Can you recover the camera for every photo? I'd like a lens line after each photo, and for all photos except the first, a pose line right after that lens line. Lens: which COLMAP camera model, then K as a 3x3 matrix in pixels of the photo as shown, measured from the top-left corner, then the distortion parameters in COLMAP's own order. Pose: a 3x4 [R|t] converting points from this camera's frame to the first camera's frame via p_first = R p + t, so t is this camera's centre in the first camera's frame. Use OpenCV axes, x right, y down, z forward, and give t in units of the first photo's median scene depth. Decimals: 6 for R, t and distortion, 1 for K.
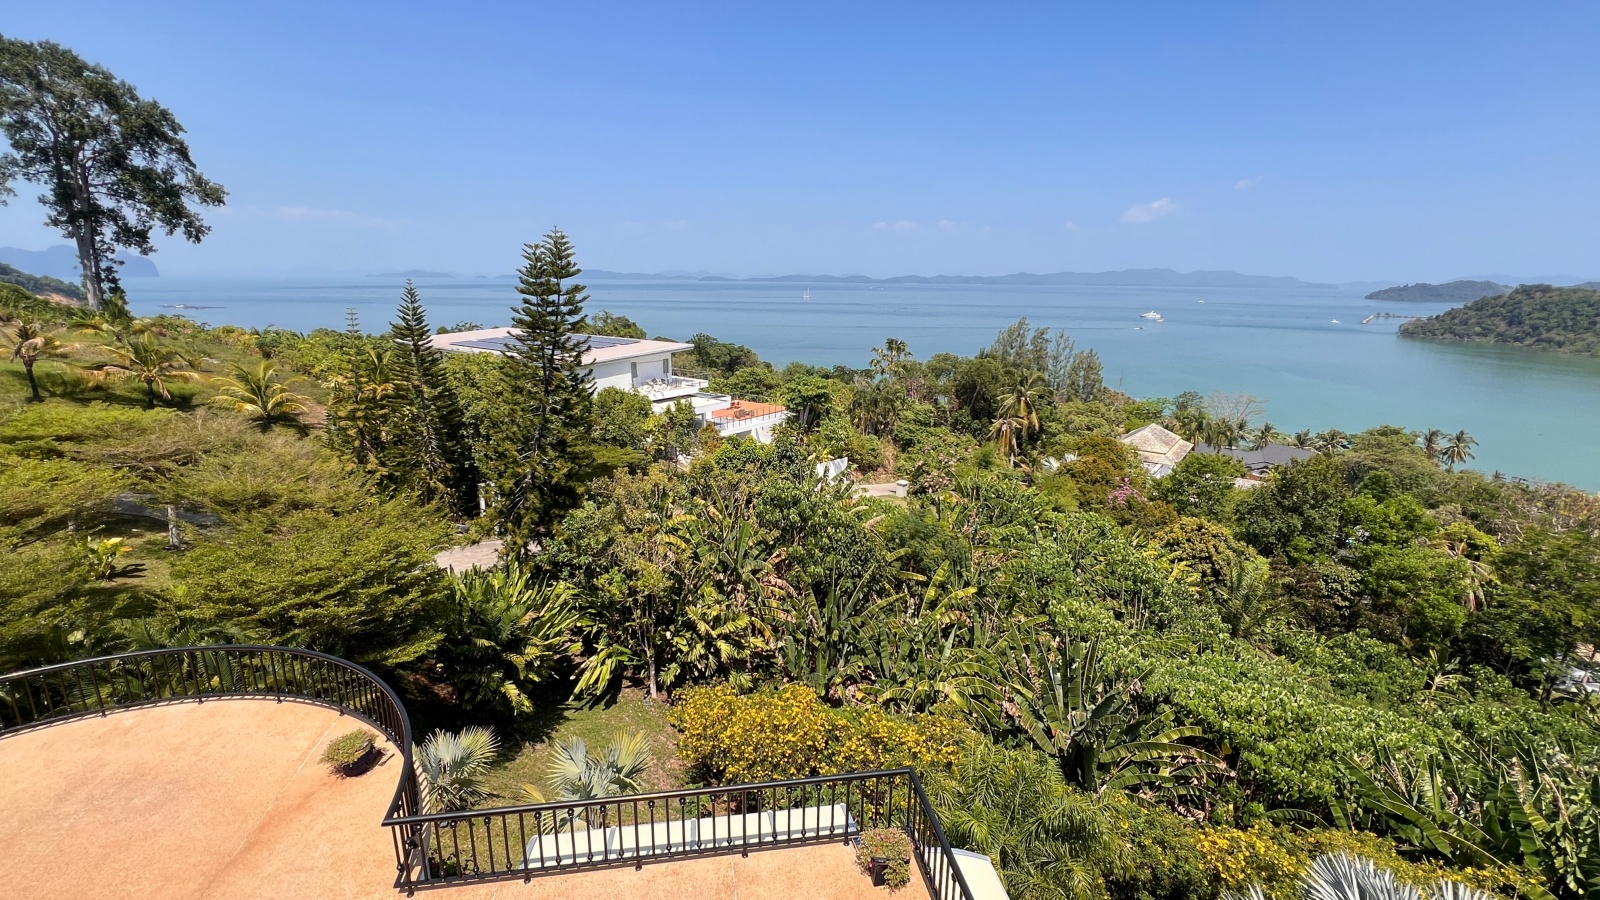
lens RADIAL K [[702.6, 0, 794.0], [0, 702.6, 451.1], [0, 0, 1]] dist [0.000737, -0.000543]
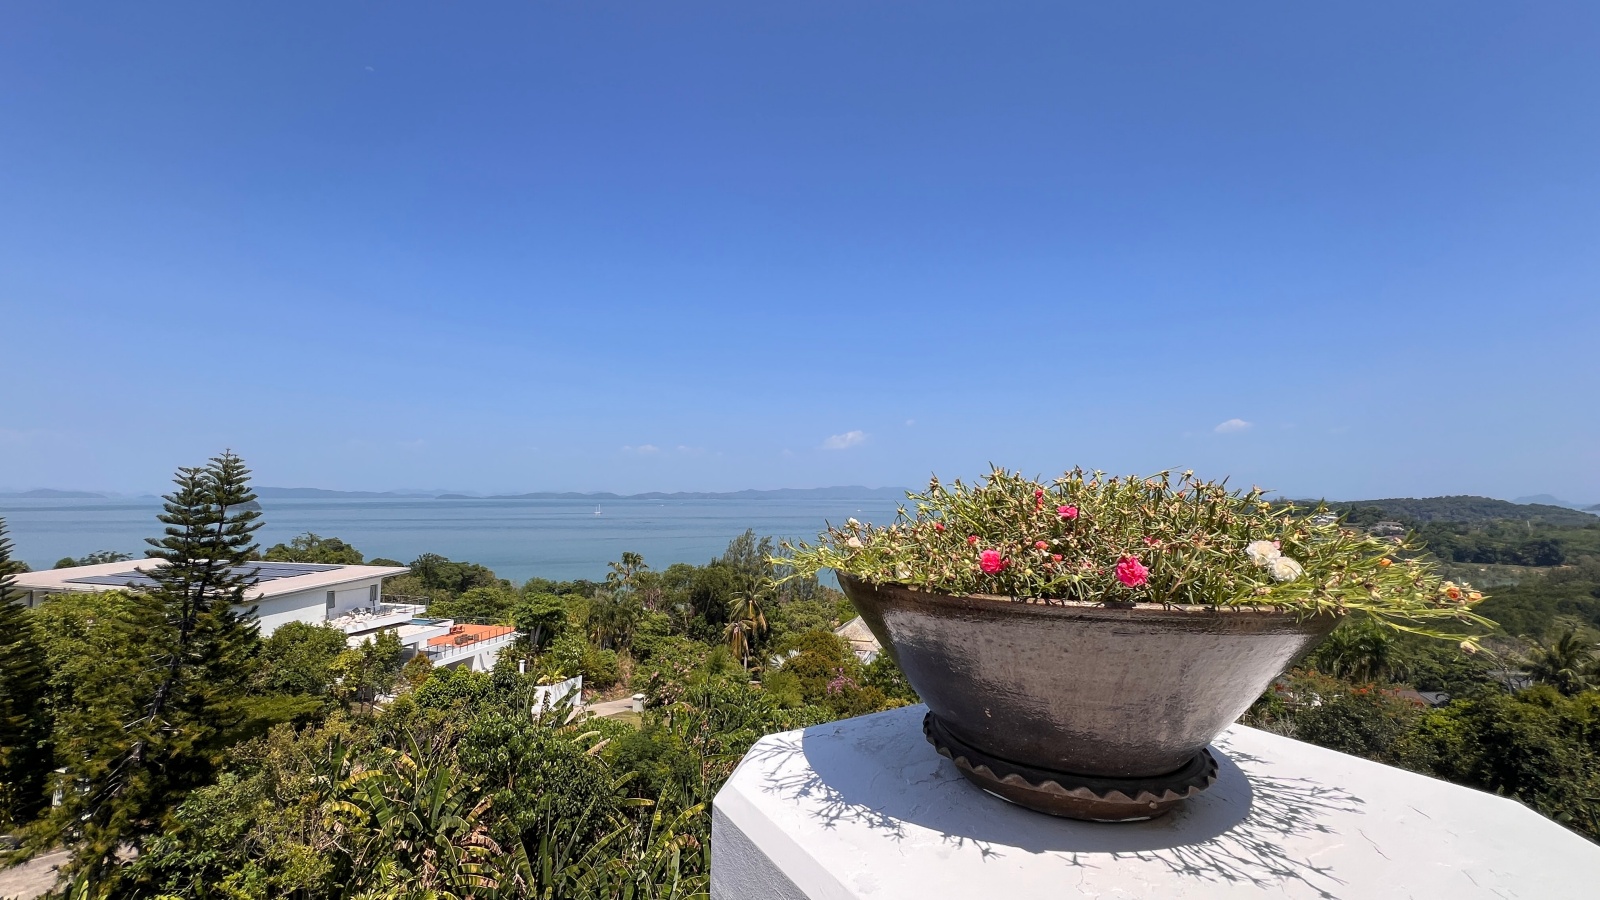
lens RADIAL K [[648.0, 0, 797.4], [0, 648.0, 448.3], [0, 0, 1]] dist [-0.002379, 0.000794]
pose [[0.929821, 0.018944, 0.367525, 0.018204], [0.094933, 0.952527, -0.289274, -0.003409], [-0.355558, 0.303864, 0.883881, -0.003391]]
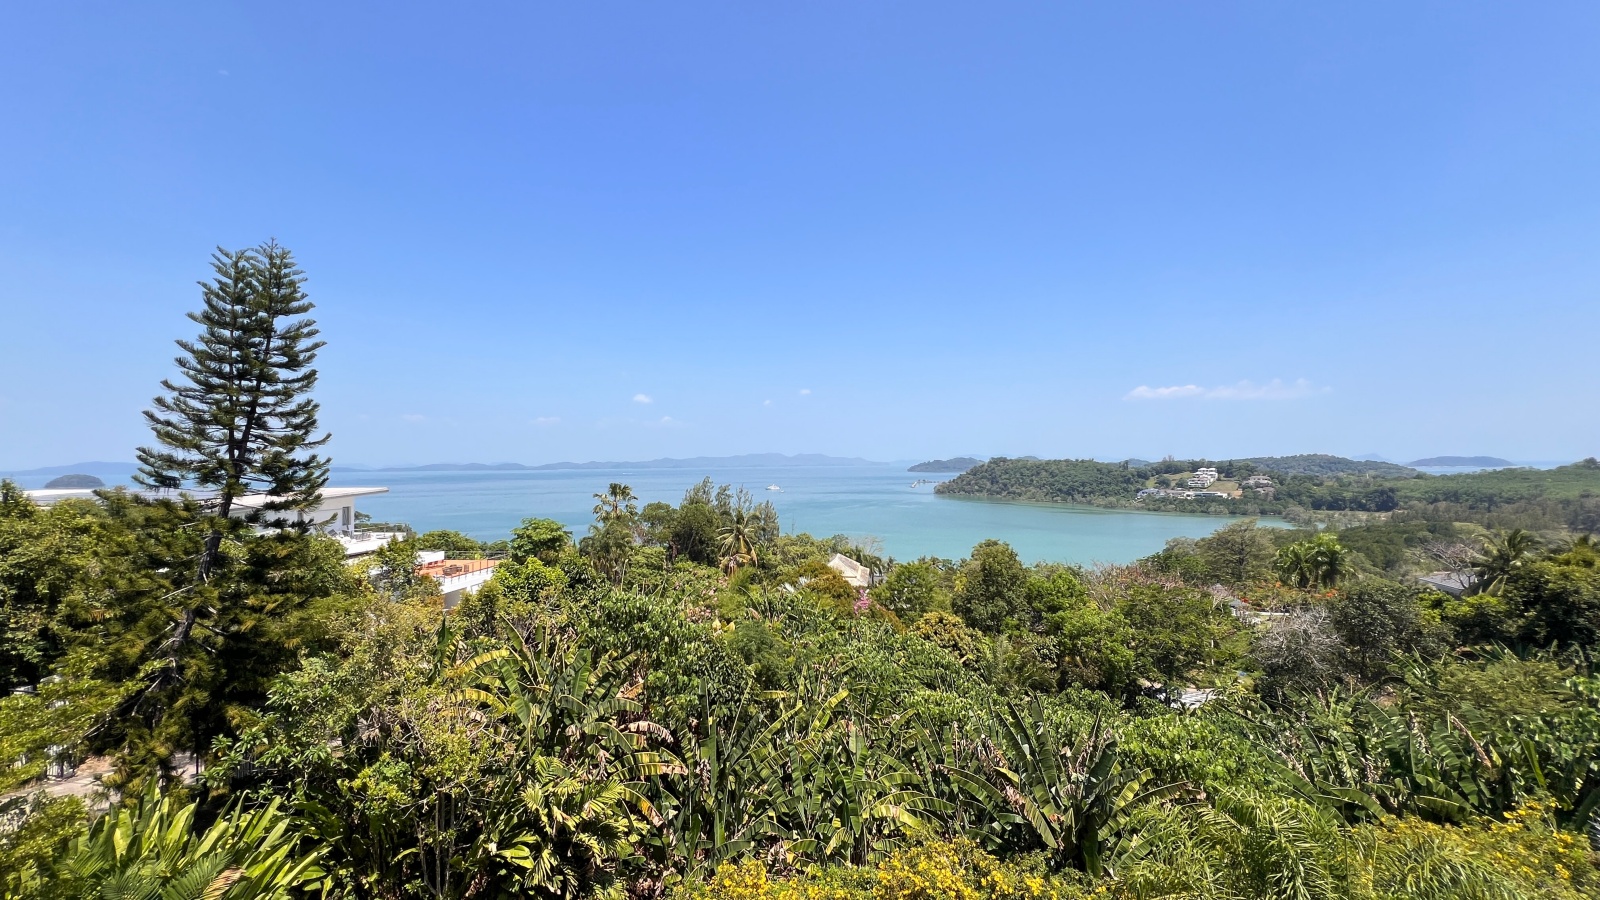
lens RADIAL K [[648.0, 0, 798.1], [0, 648.0, 447.6], [0, 0, 1]] dist [-0.002379, 0.000794]
pose [[0.873708, -0.008260, 0.486381, -0.092799], [0.136047, 0.964107, -0.228013, 0.038846], [-0.467040, 0.265387, 0.843471, 0.134029]]
